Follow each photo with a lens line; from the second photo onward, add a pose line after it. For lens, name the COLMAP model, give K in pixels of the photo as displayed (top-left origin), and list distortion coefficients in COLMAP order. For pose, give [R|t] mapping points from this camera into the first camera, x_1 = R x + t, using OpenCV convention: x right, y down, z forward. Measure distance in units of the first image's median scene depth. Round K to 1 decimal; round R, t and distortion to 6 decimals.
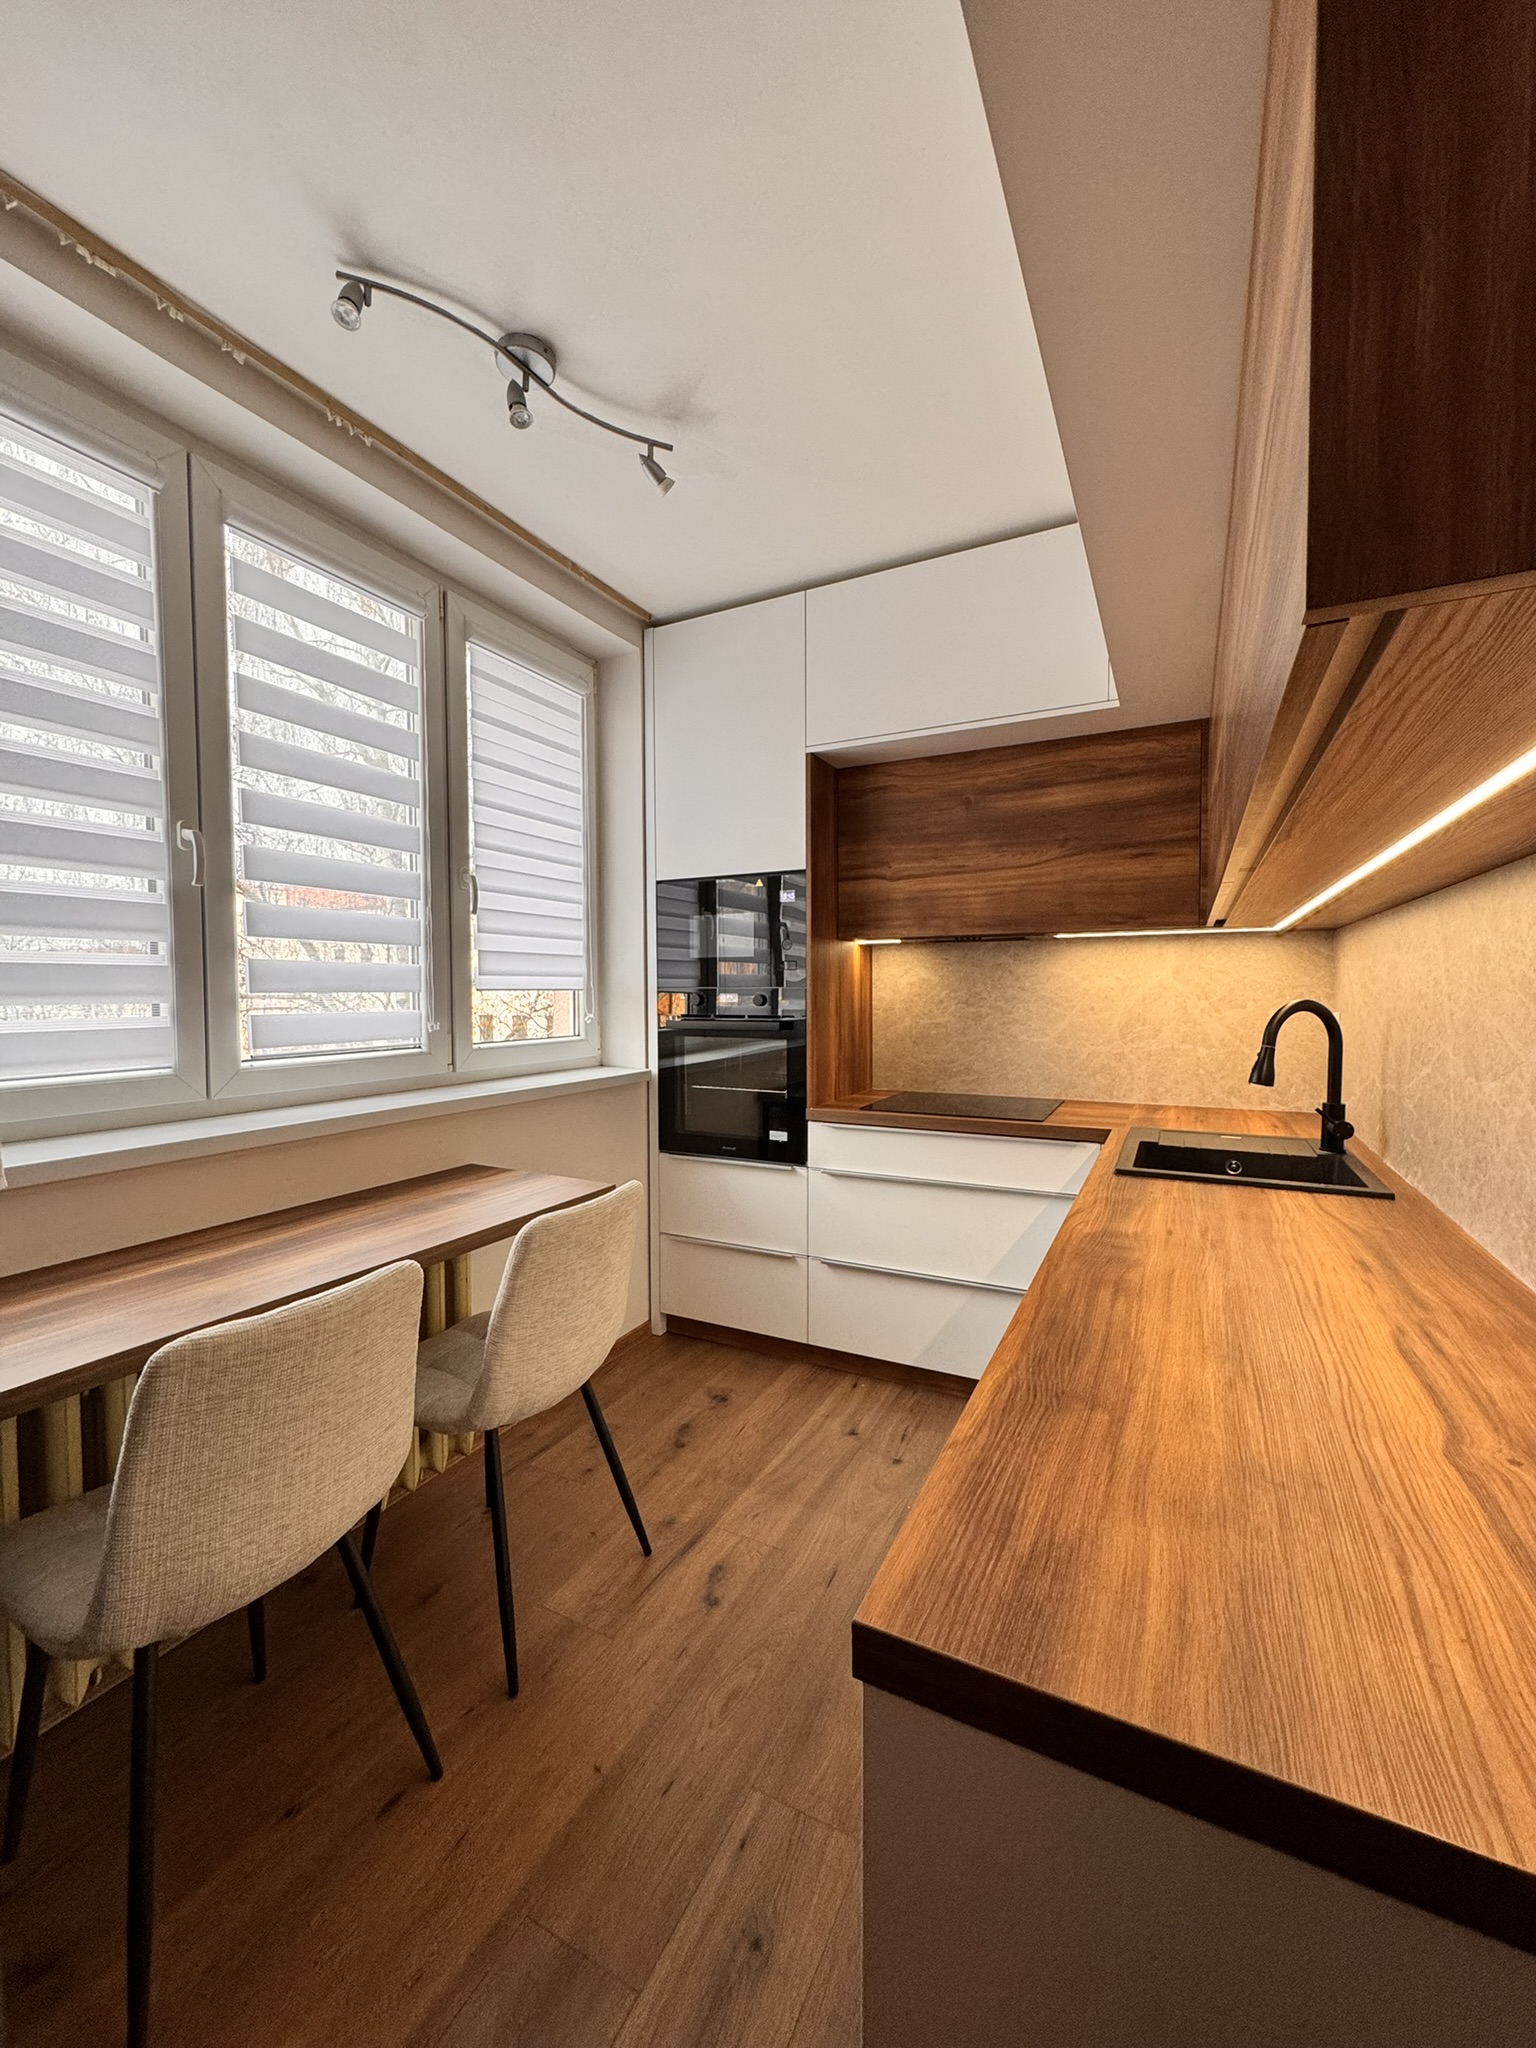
lens RADIAL K [[816.2, 0, 770.6], [0, 816.2, 1021.3], [0, 0, 1]] dist [-0.002027, -0.000081]
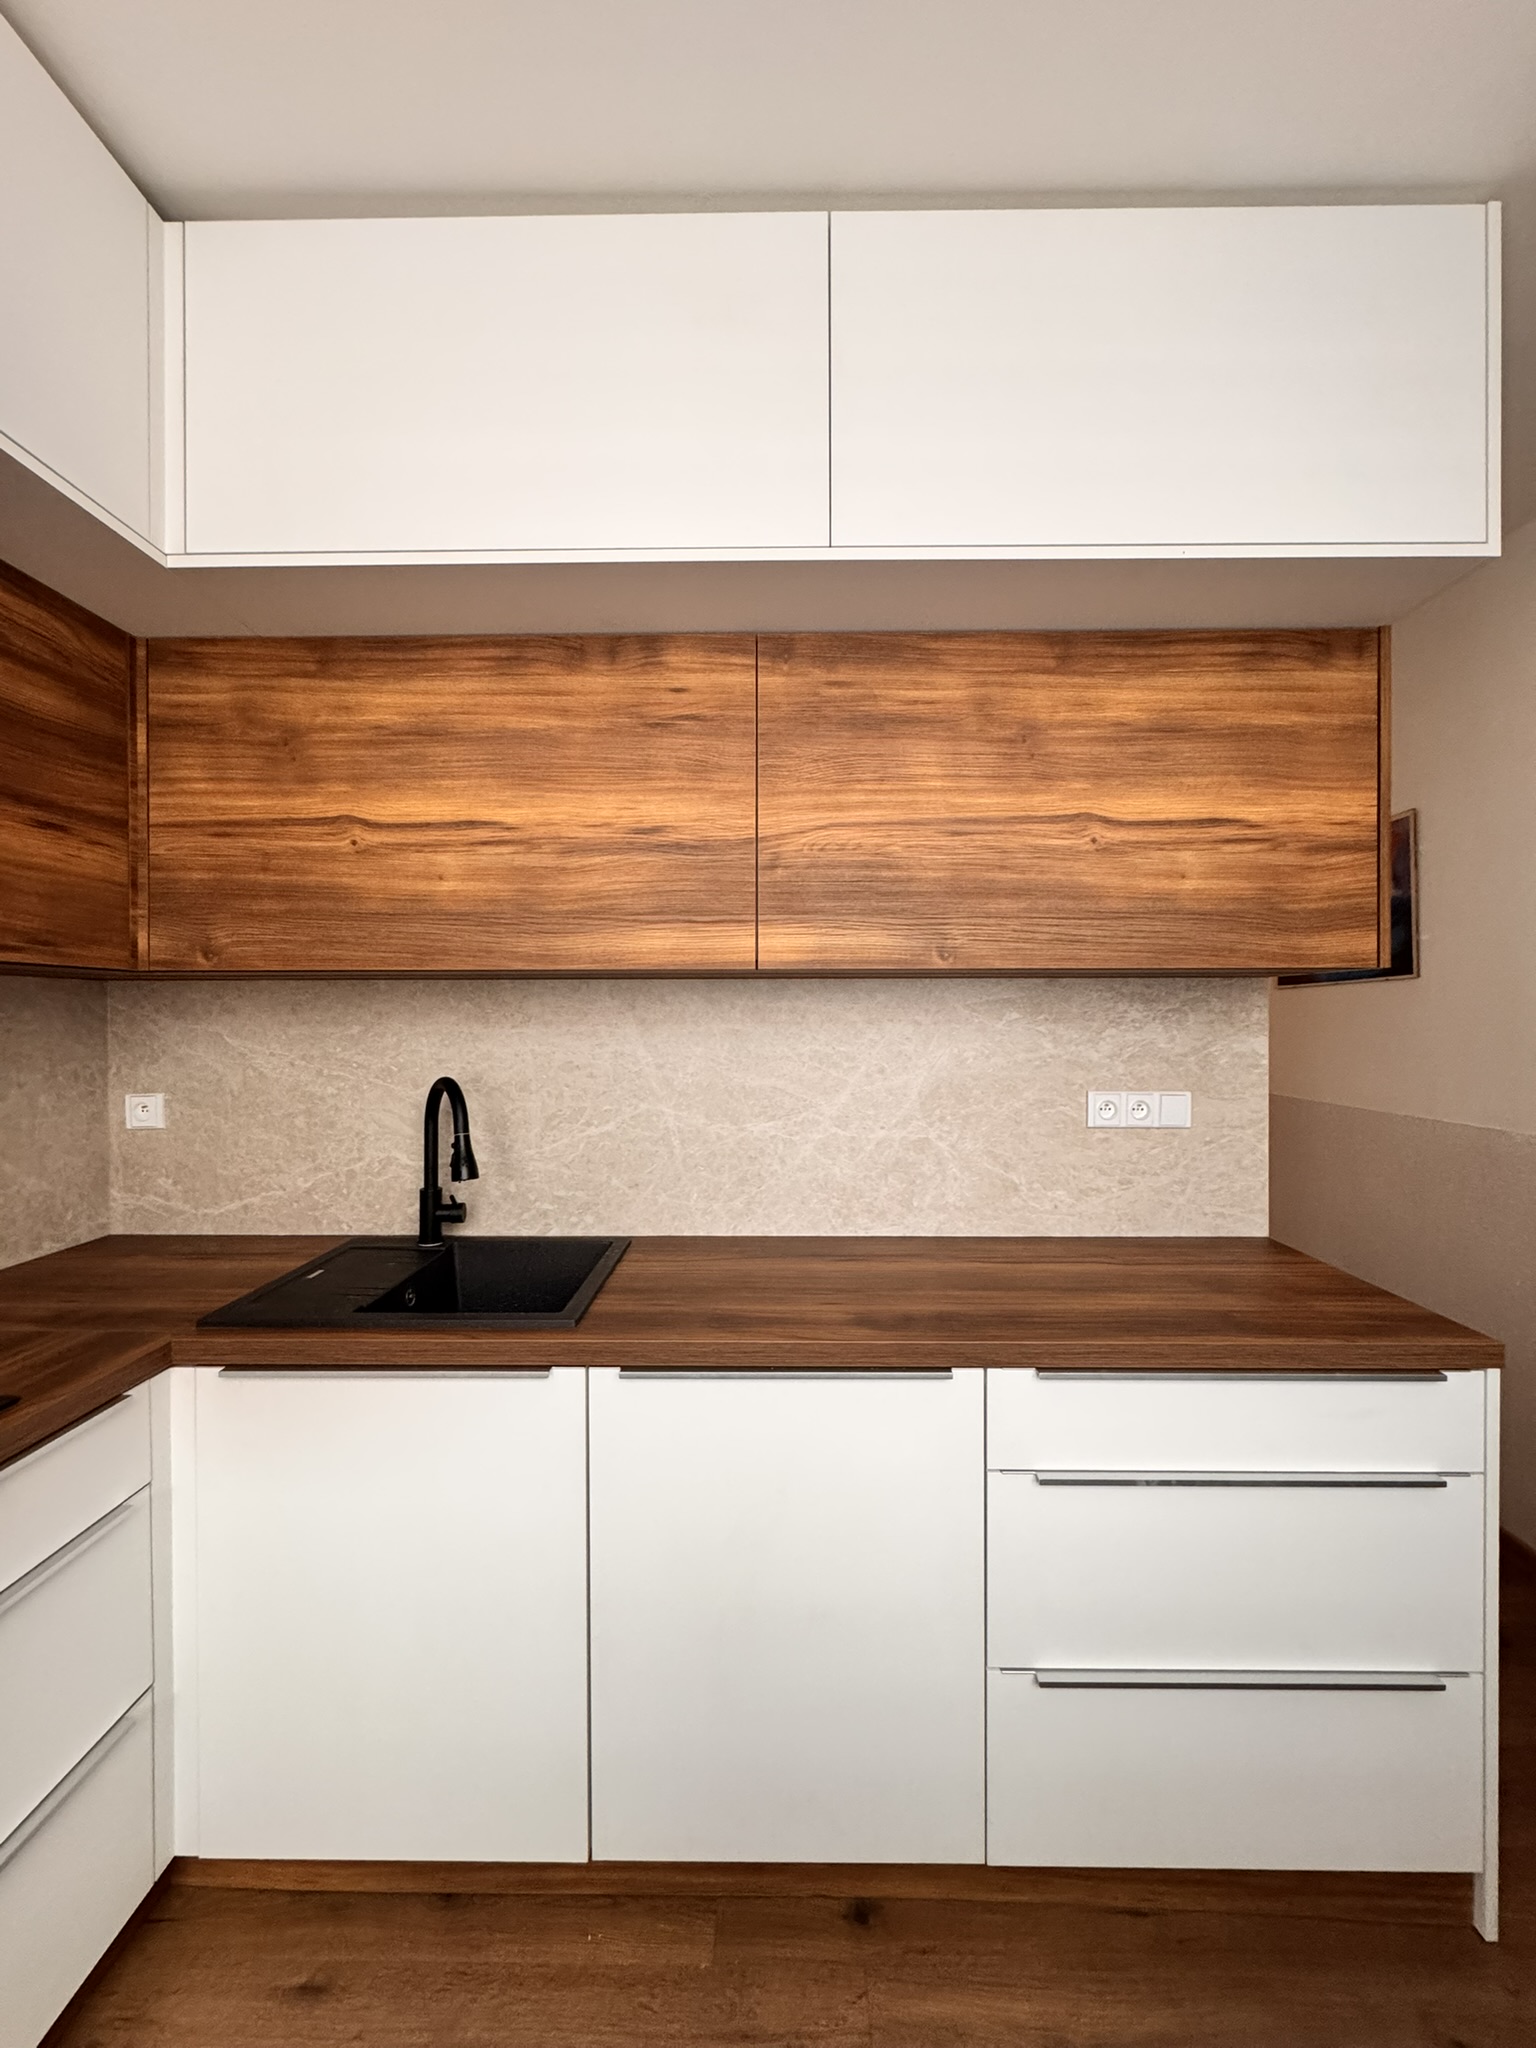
lens RADIAL K [[816.2, 0, 770.6], [0, 816.2, 1021.3], [0, 0, 1]] dist [-0.002027, -0.000081]
pose [[-0.440917, -0.000534, 0.897548, -0.223328], [0.038978, 0.999045, 0.019742, -0.068299], [-0.896701, 0.043689, -0.440476, 0.806180]]
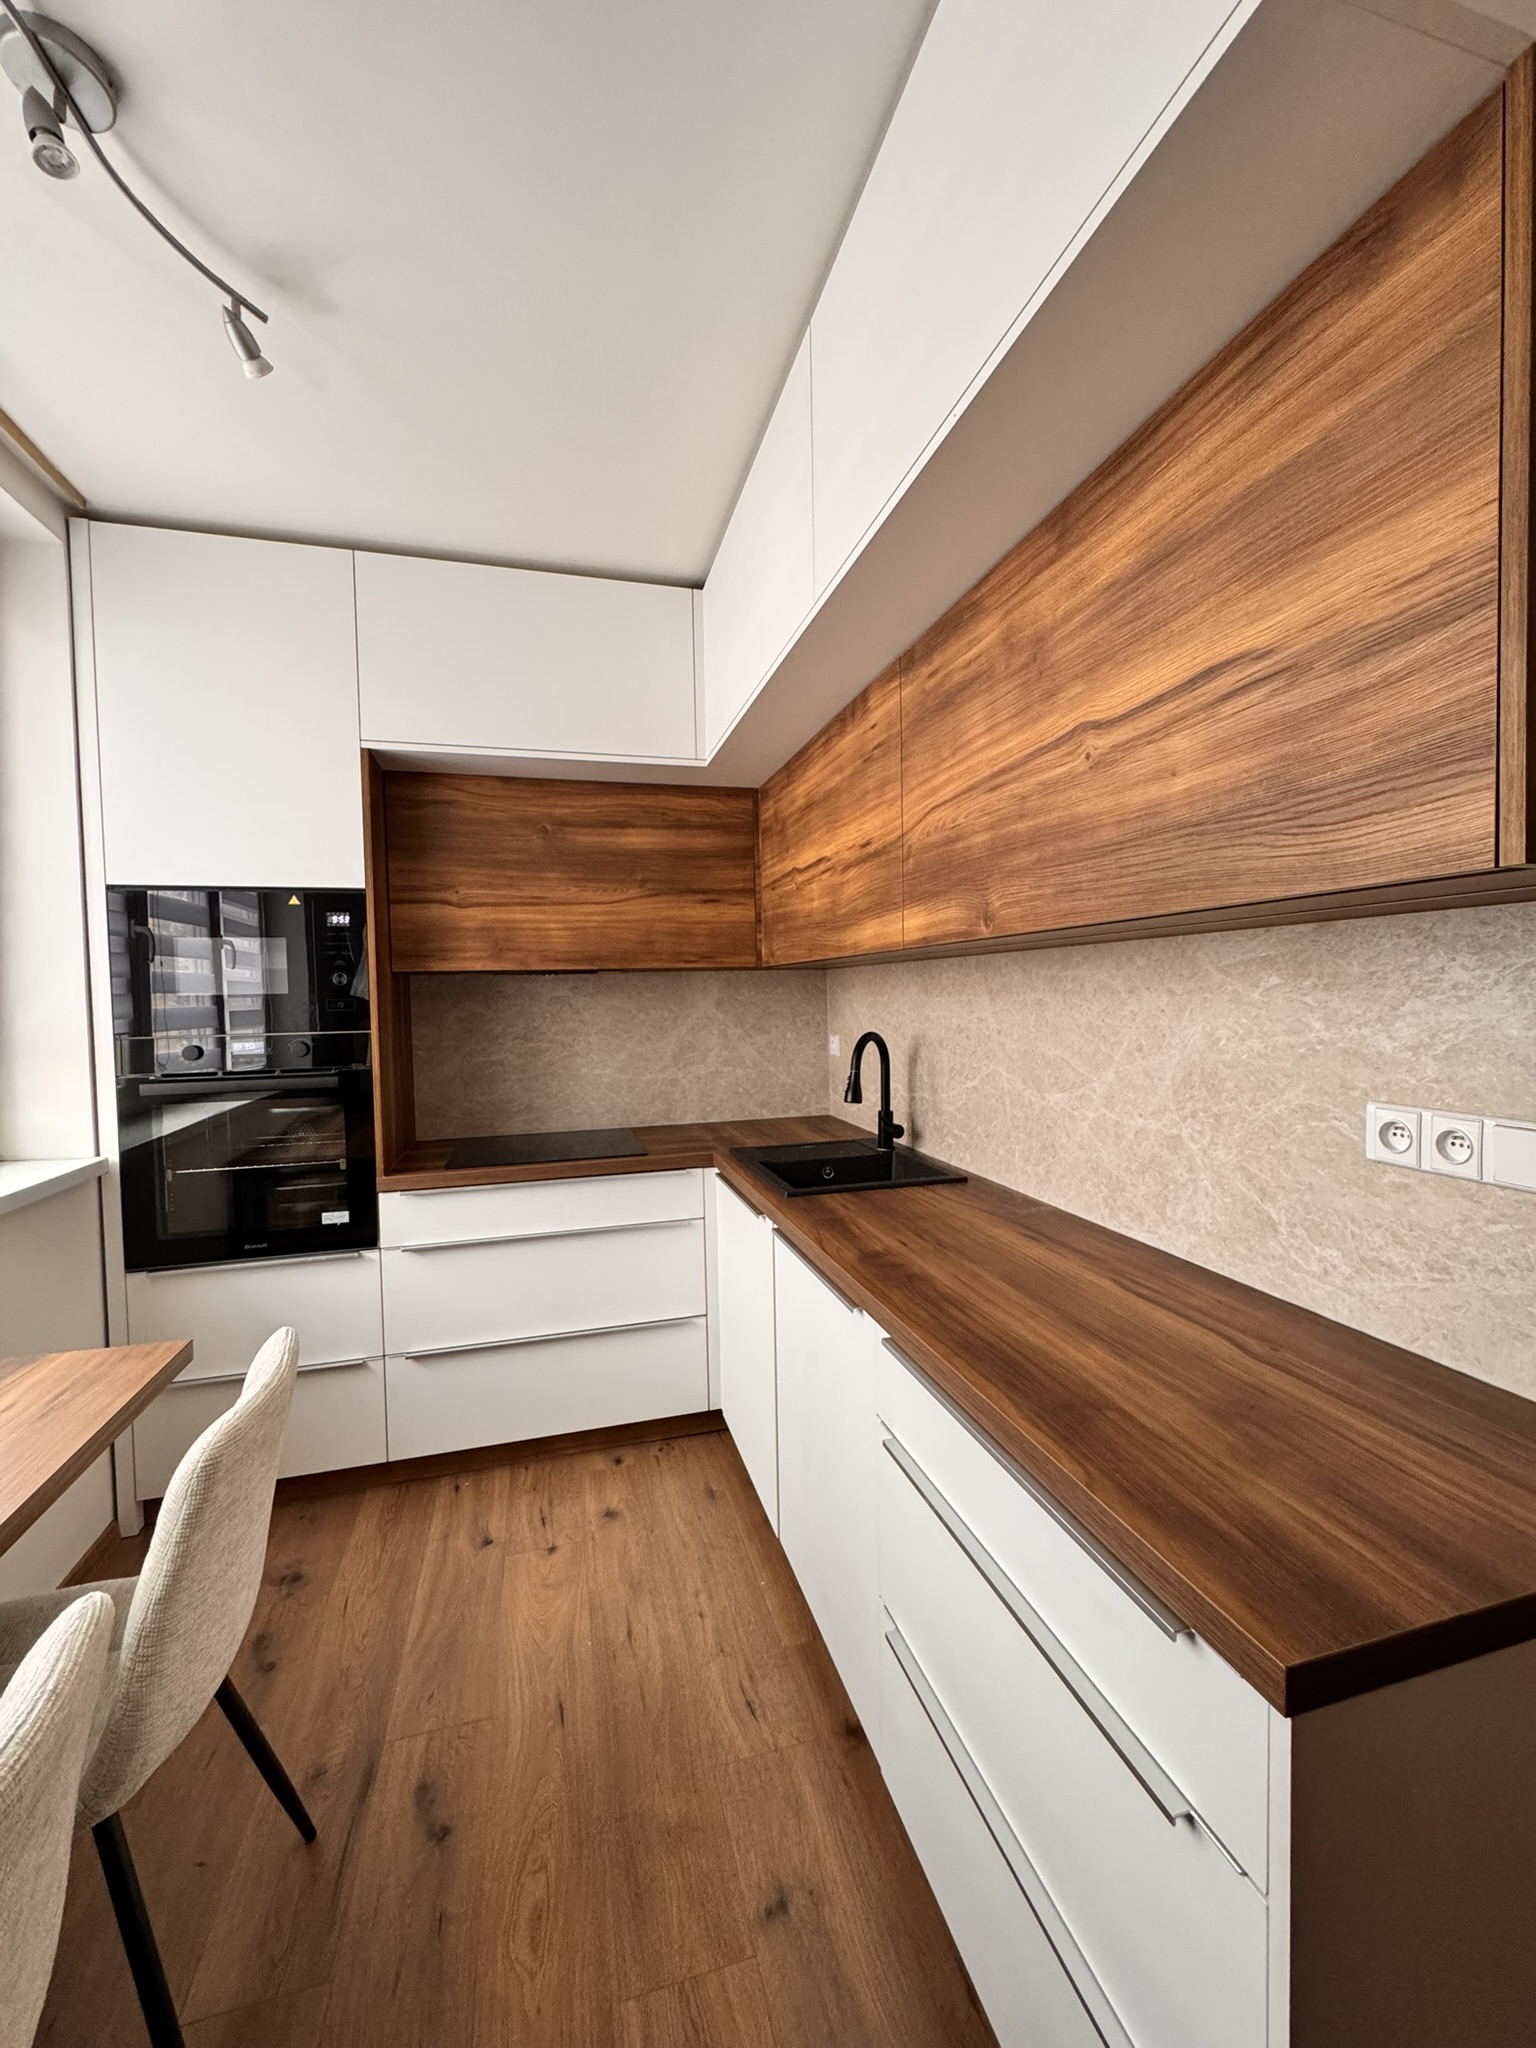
lens RADIAL K [[819.1, 0, 770.8], [0, 819.1, 1021.3], [0, 0, 1]] dist [-0.002521, 0.000043]
pose [[0.735316, -0.034346, 0.676854, -0.238871], [0.043444, 0.999050, 0.003499, -0.040613], [-0.676330, 0.026832, 0.736109, 0.128512]]
